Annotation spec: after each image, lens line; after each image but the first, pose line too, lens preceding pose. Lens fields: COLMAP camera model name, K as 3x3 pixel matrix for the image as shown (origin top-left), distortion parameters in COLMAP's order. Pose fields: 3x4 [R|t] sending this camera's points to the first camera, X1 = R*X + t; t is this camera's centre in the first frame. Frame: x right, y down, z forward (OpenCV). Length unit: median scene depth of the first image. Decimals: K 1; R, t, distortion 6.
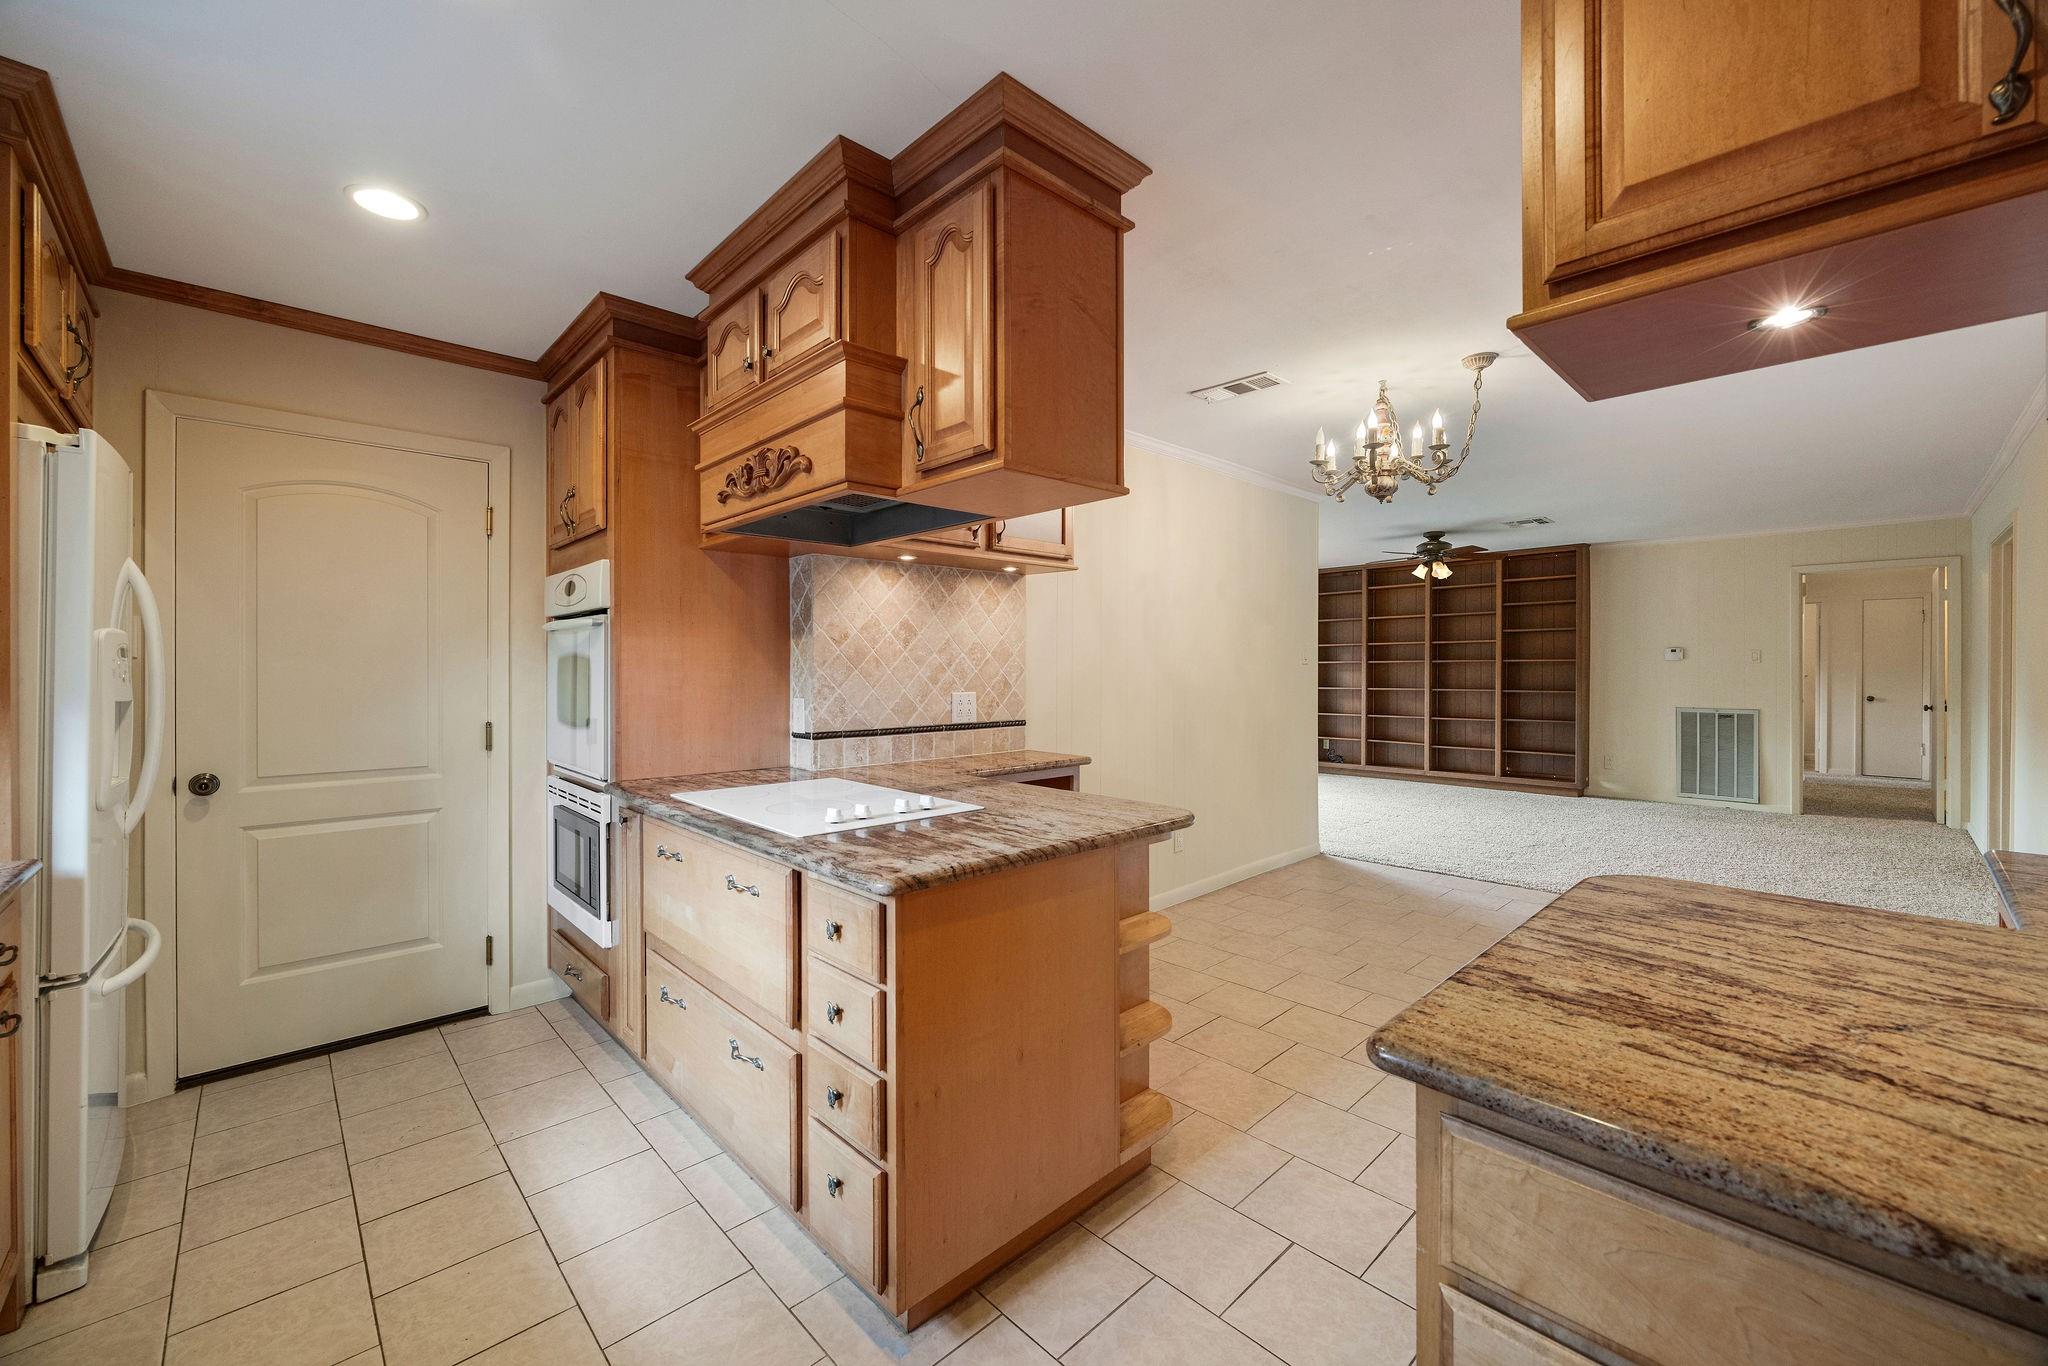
lens RADIAL K [[806.4, 0, 1016.8], [0, 806.4, 672.0], [0, 0, 1]] dist [-0.007277, -0.000139]
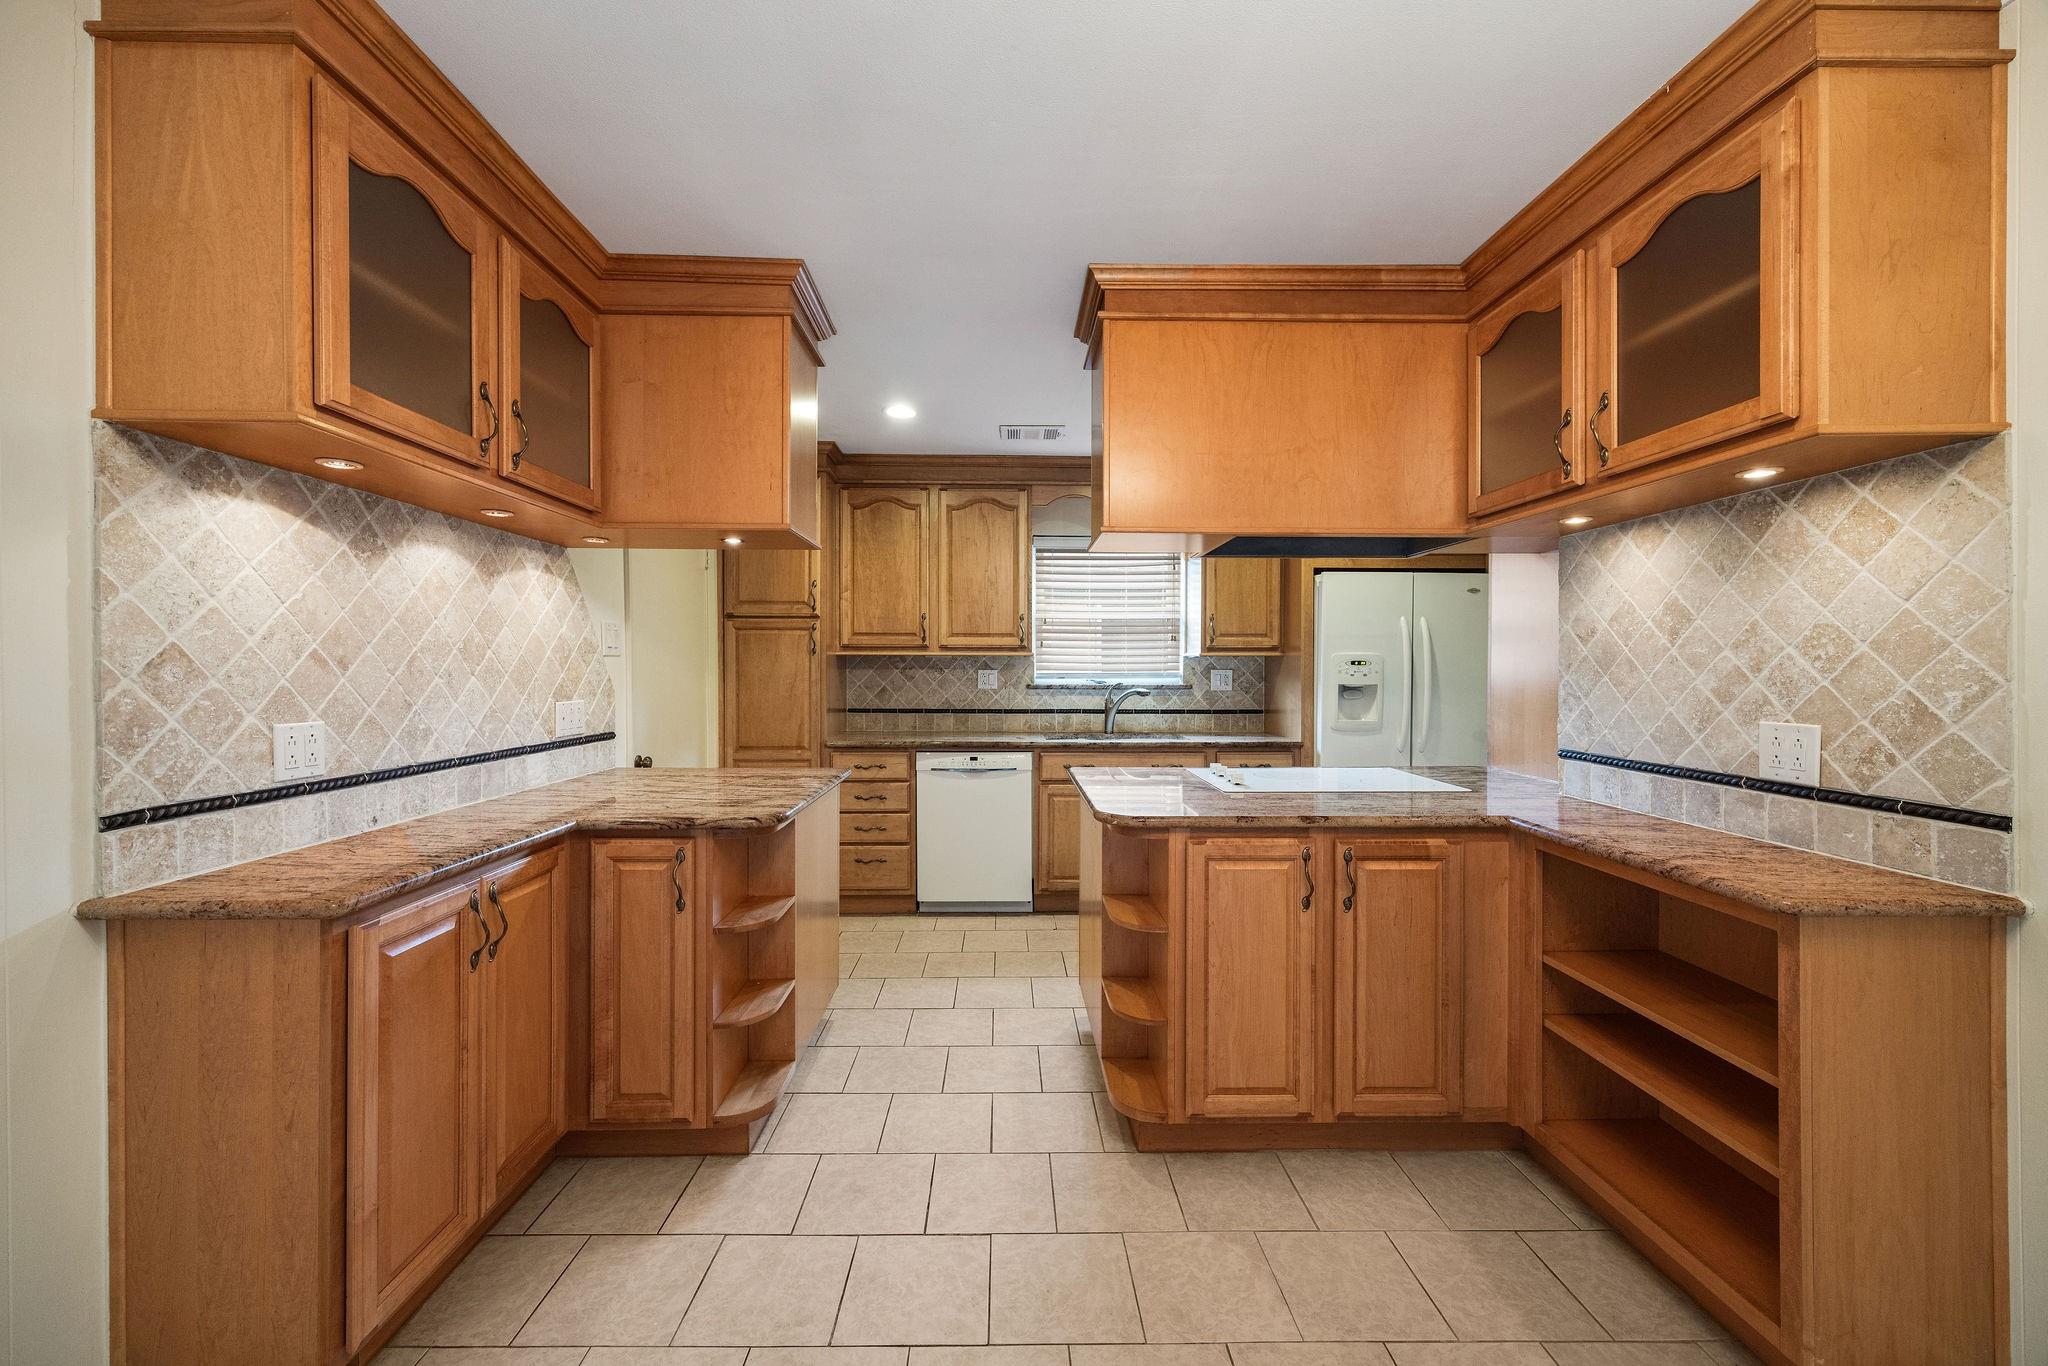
lens RADIAL K [[806.4, 0, 1016.8], [0, 806.4, 672.0], [0, 0, 1]] dist [-0.007277, -0.000139]
pose [[-0.675859, 0.005115, -0.737013, 0.893521], [-0.005316, 0.999916, 0.011815, -0.014891], [0.737012, 0.011903, -0.675775, 1.365091]]
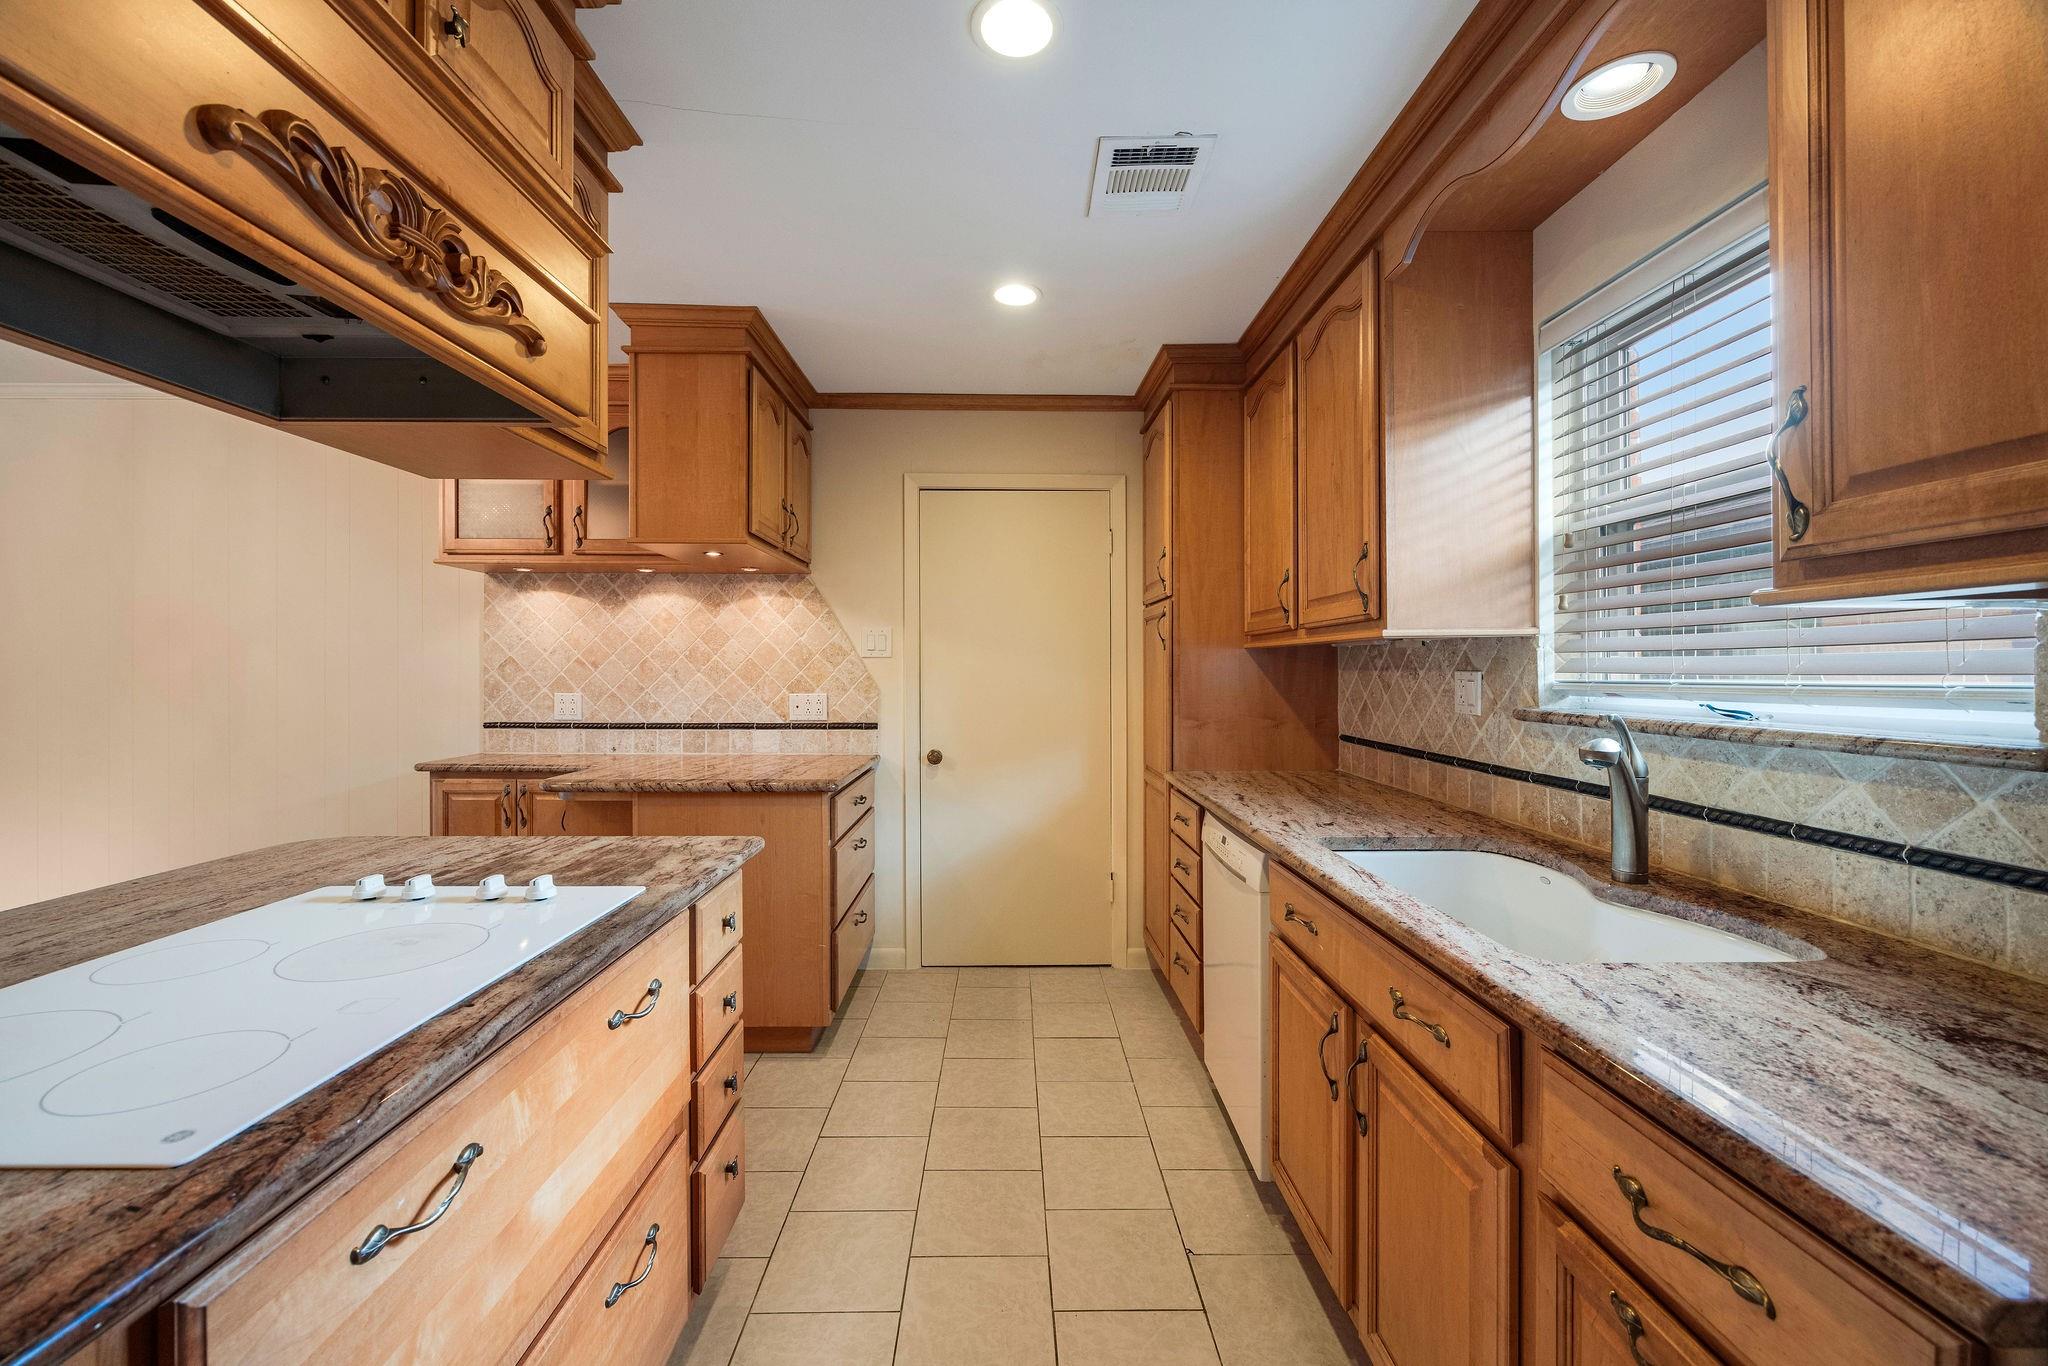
lens RADIAL K [[816.9, 0, 1016.6], [0, 816.9, 673.8], [0, 0, 1]] dist [-0.006196, 0.000146]
pose [[-0.729467, -0.002668, 0.684011, -0.769191], [0.003767, 0.999962, 0.007918, -0.003008], [-0.684006, 0.008353, -0.729429, 0.959611]]
